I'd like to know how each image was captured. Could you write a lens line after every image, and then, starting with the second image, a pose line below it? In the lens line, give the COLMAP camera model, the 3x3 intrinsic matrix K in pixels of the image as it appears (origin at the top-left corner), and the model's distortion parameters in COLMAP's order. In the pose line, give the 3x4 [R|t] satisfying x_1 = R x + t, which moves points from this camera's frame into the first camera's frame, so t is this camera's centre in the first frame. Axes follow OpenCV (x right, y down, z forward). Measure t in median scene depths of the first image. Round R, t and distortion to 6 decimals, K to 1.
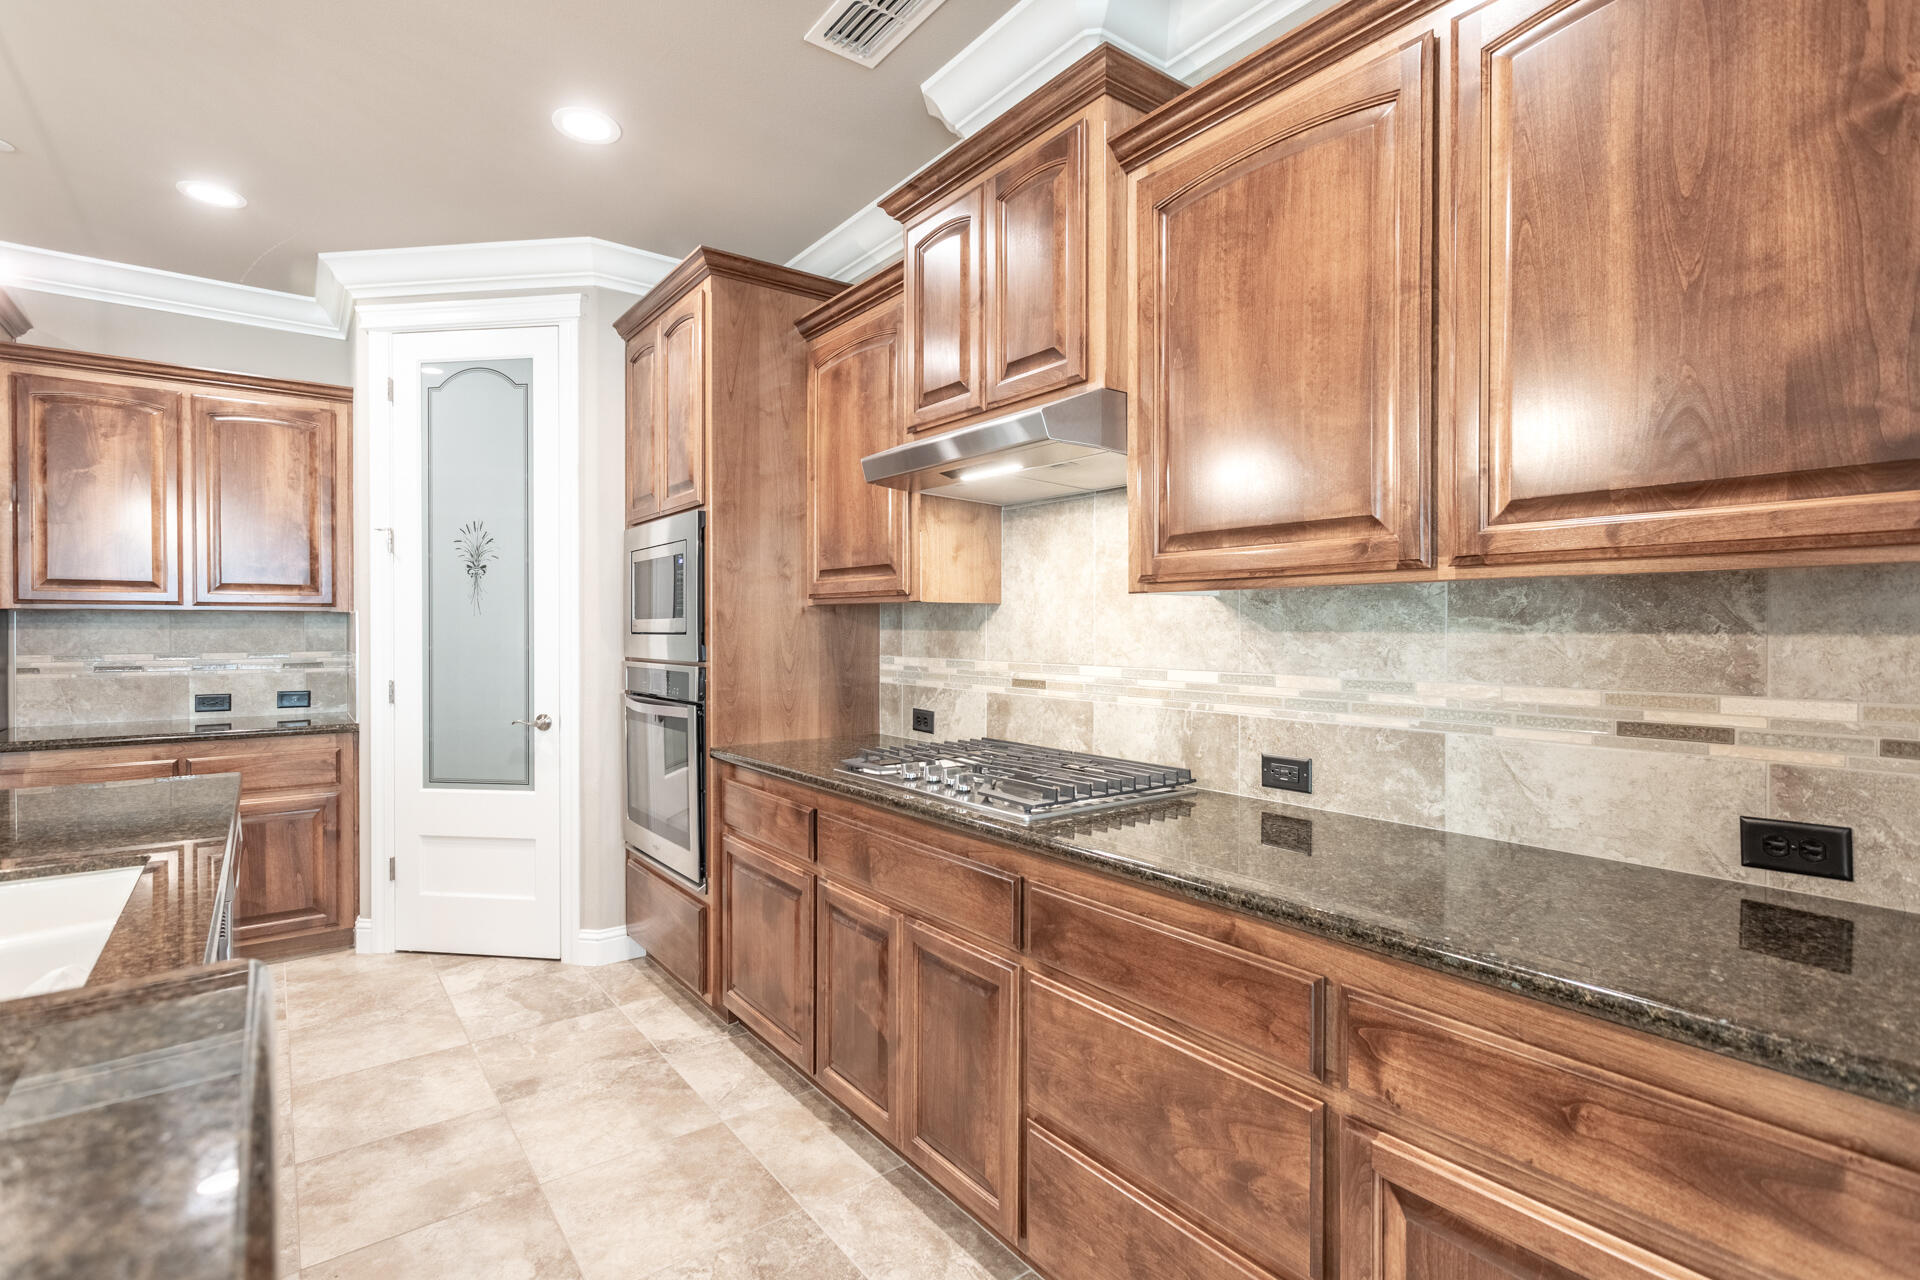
lens RADIAL K [[905.5, 0, 957.5], [0, 905.5, 634.2], [0, 0, 1]] dist [-0.008434, 0.001997]
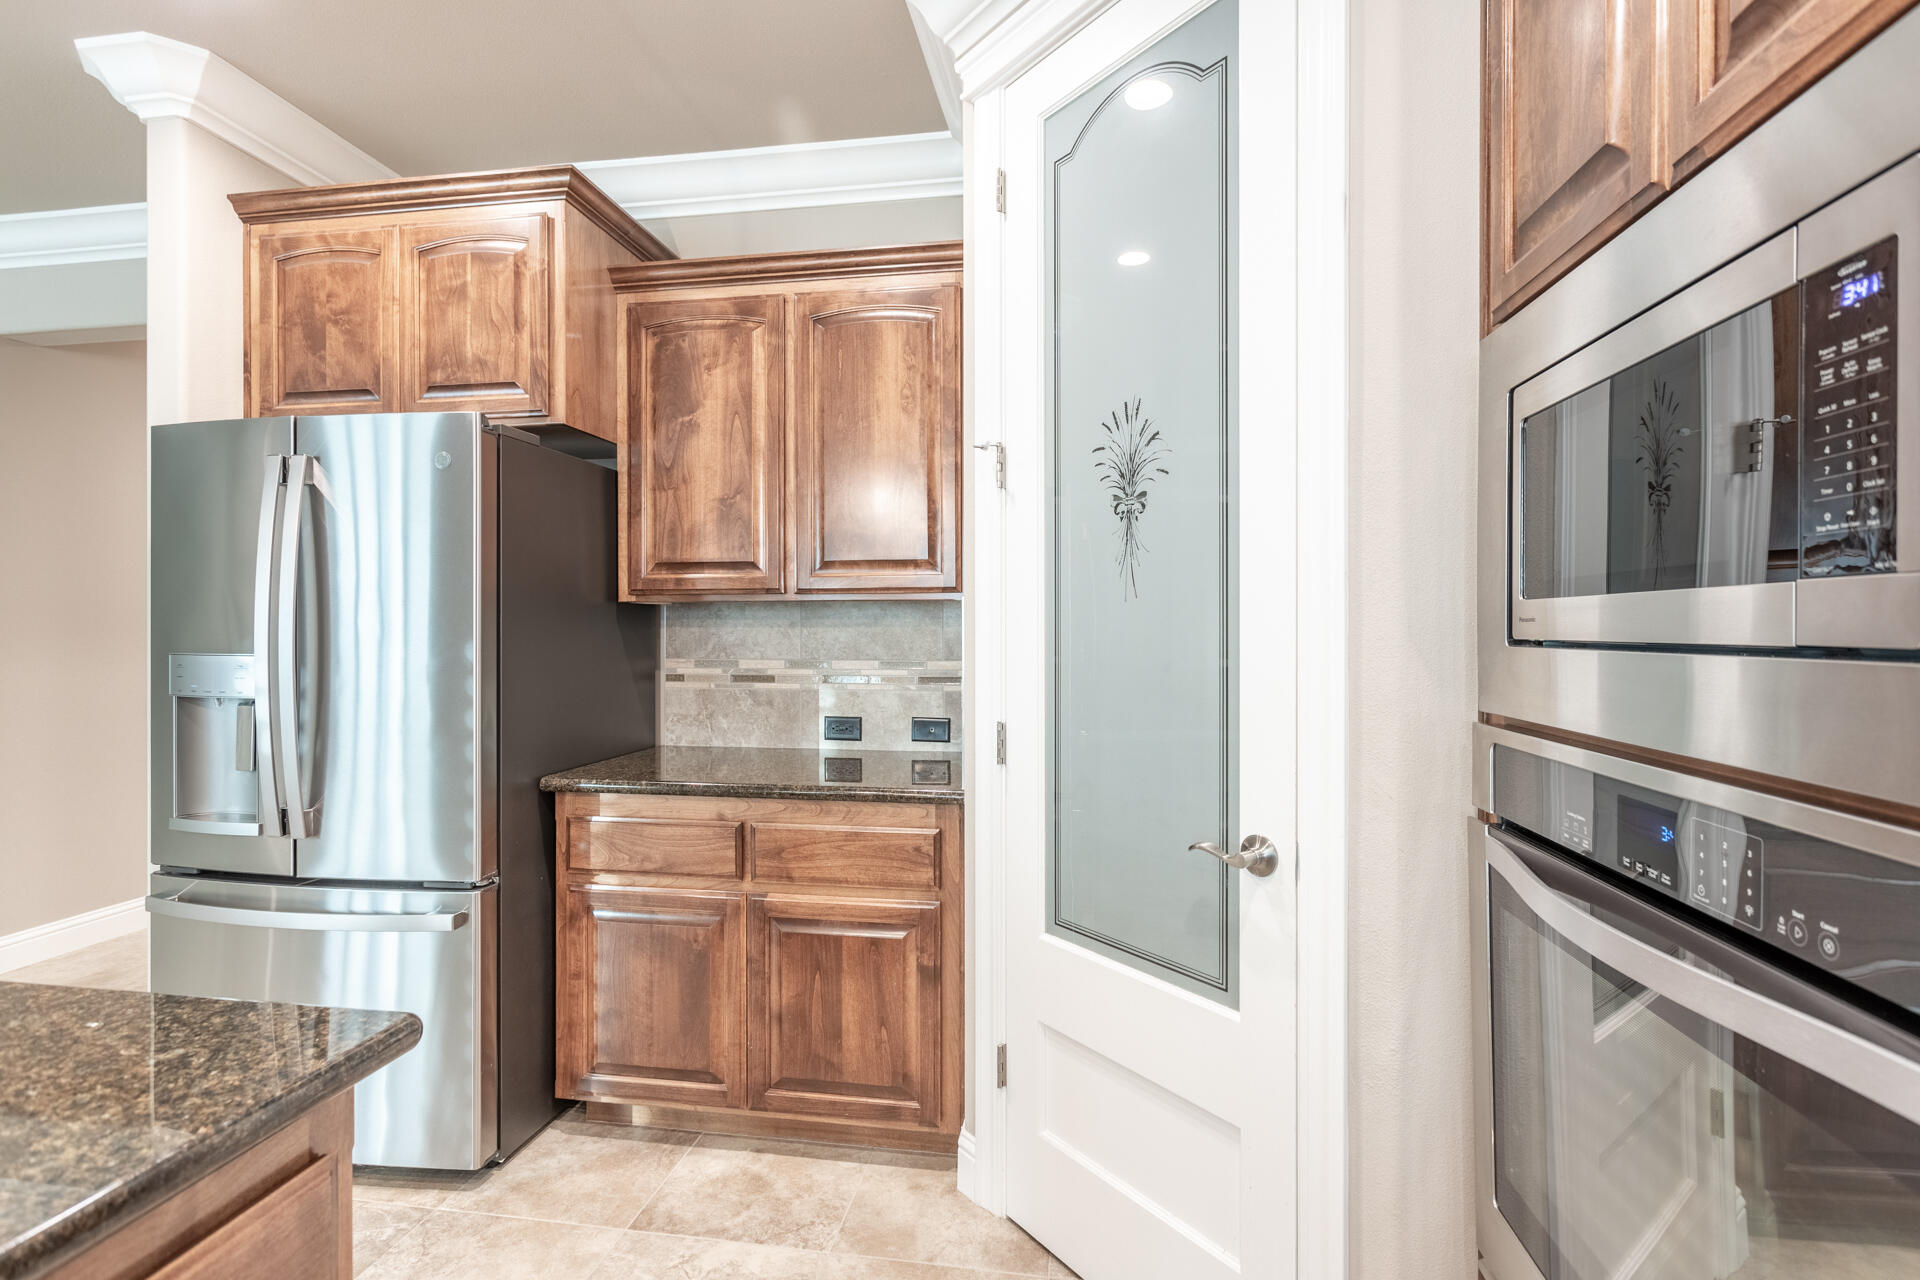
lens RADIAL K [[905.5, 0, 957.8], [0, 905.5, 625.8], [0, 0, 1]] dist [-0.008434, 0.001997]
pose [[0.691932, 0.000415, -0.721963, -0.255292], [-0.004962, 0.999979, -0.004180, -0.004749], [0.721946, 0.006475, 0.691919, 0.614648]]
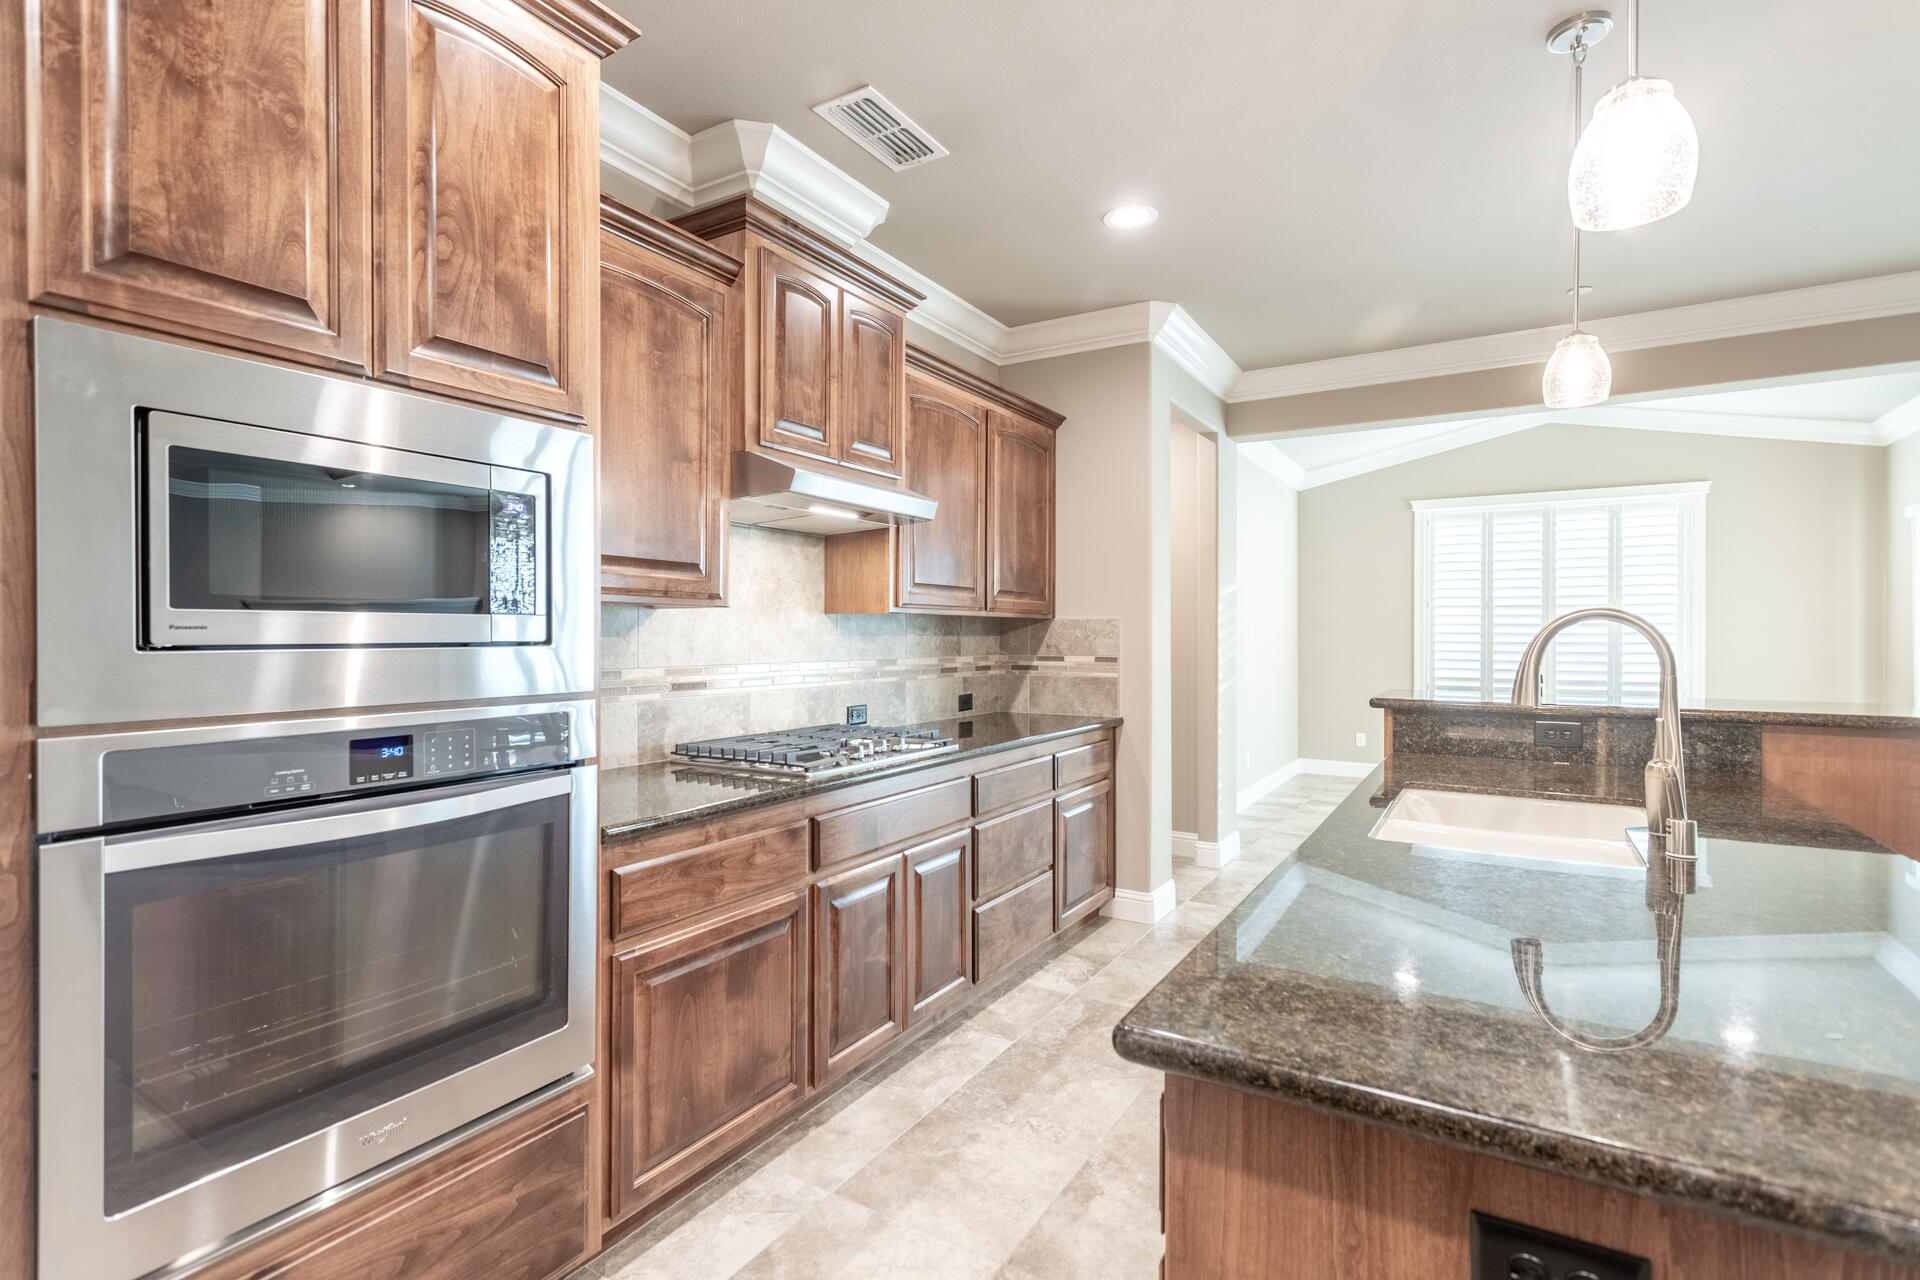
lens RADIAL K [[905.5, 0, 947.4], [0, 905.5, 639.3], [0, 0, 1]] dist [-0.008434, 0.001997]
pose [[-0.359031, -0.006015, 0.933306, -0.754530], [0.006318, 0.999941, 0.008874, -0.006048], [-0.933304, 0.009083, -0.358972, 0.812197]]
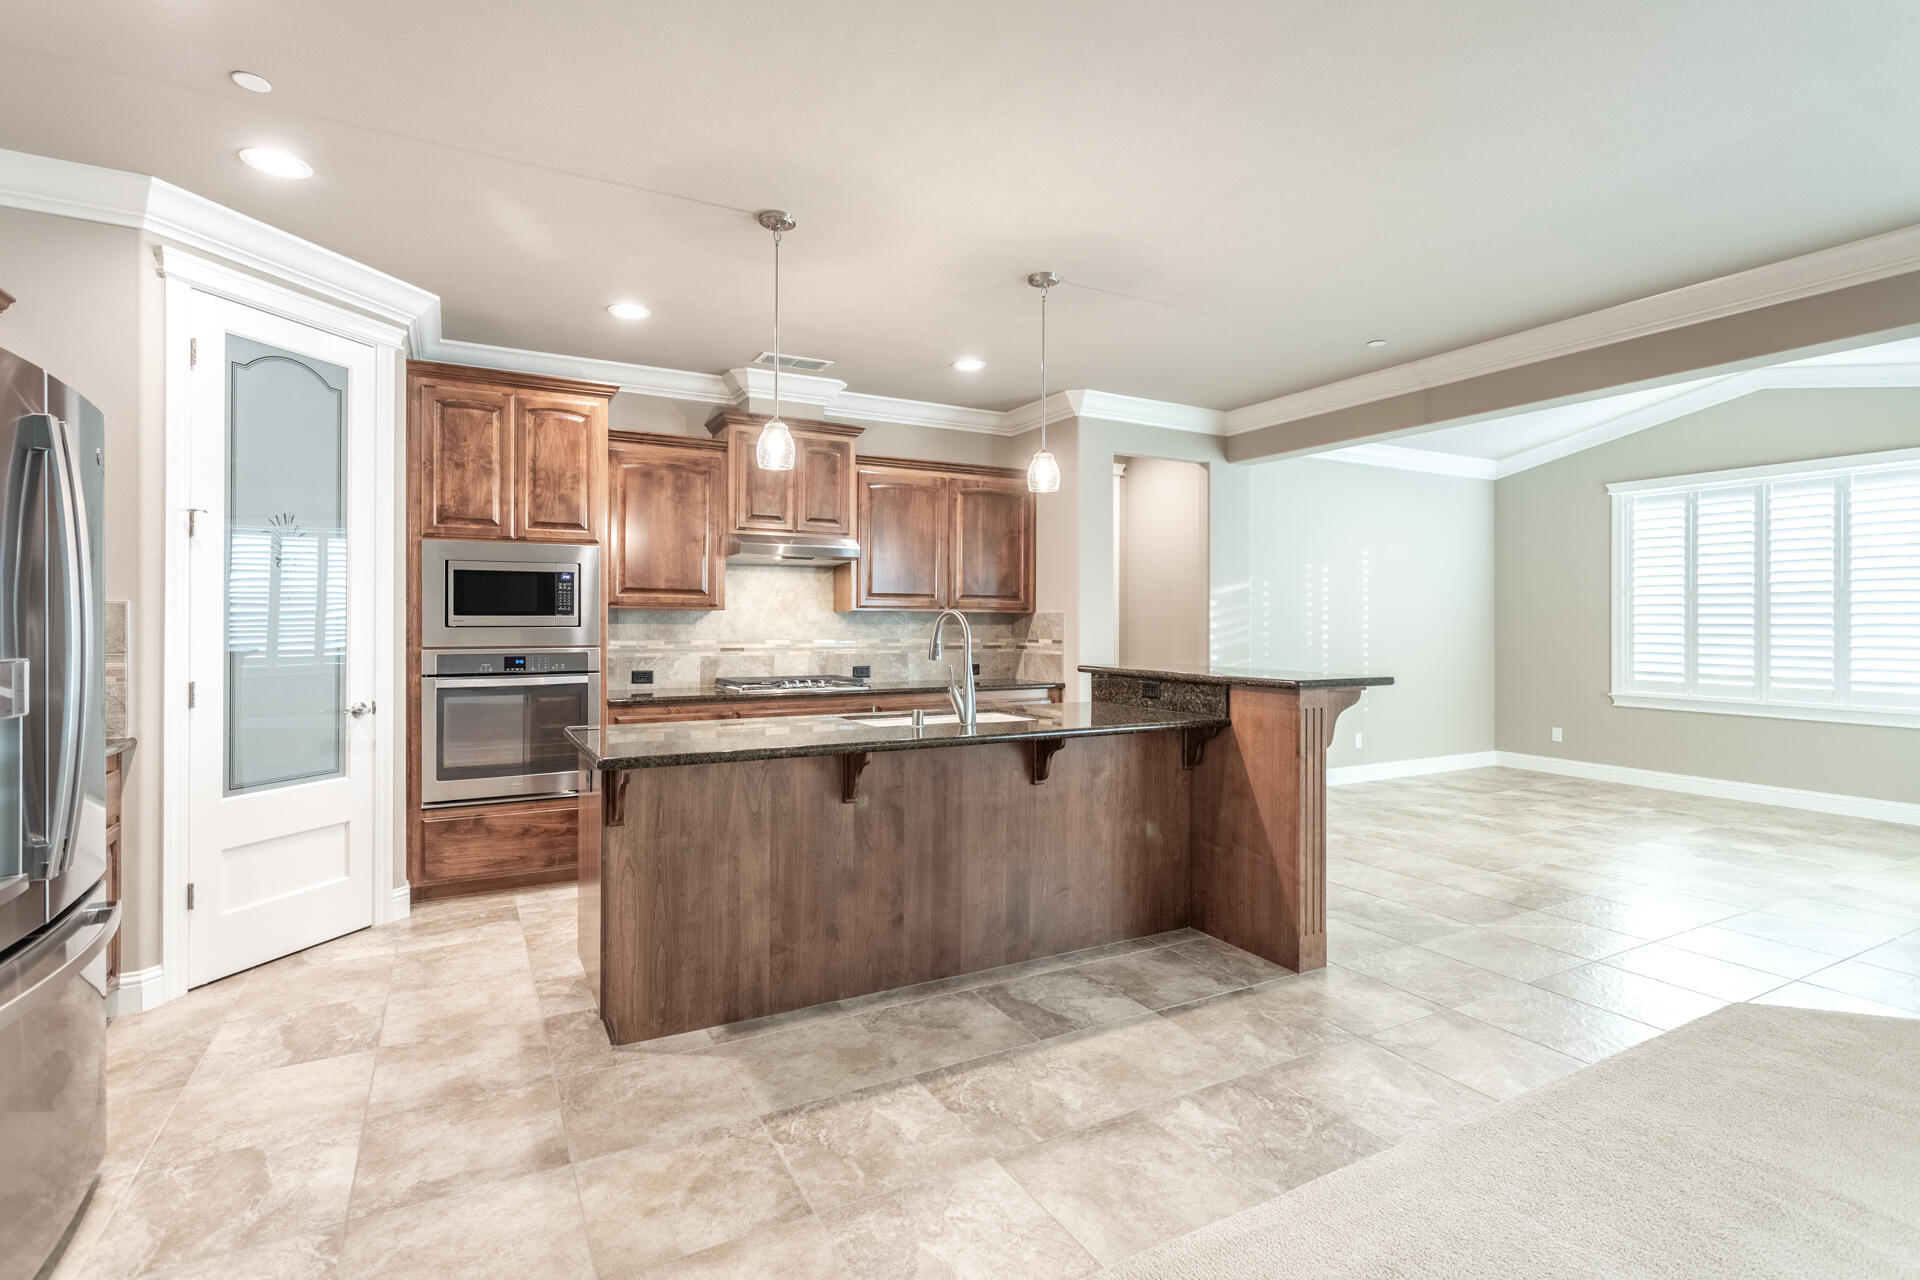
lens RADIAL K [[905.5, 0, 941.0], [0, 905.5, 625.5], [0, 0, 1]] dist [-0.008434, 0.001997]
pose [[0.161085, -0.002388, 0.986938, -1.405633], [0.004661, 0.999988, 0.001659, -0.001760], [-0.986929, 0.004332, 0.161095, 0.141103]]
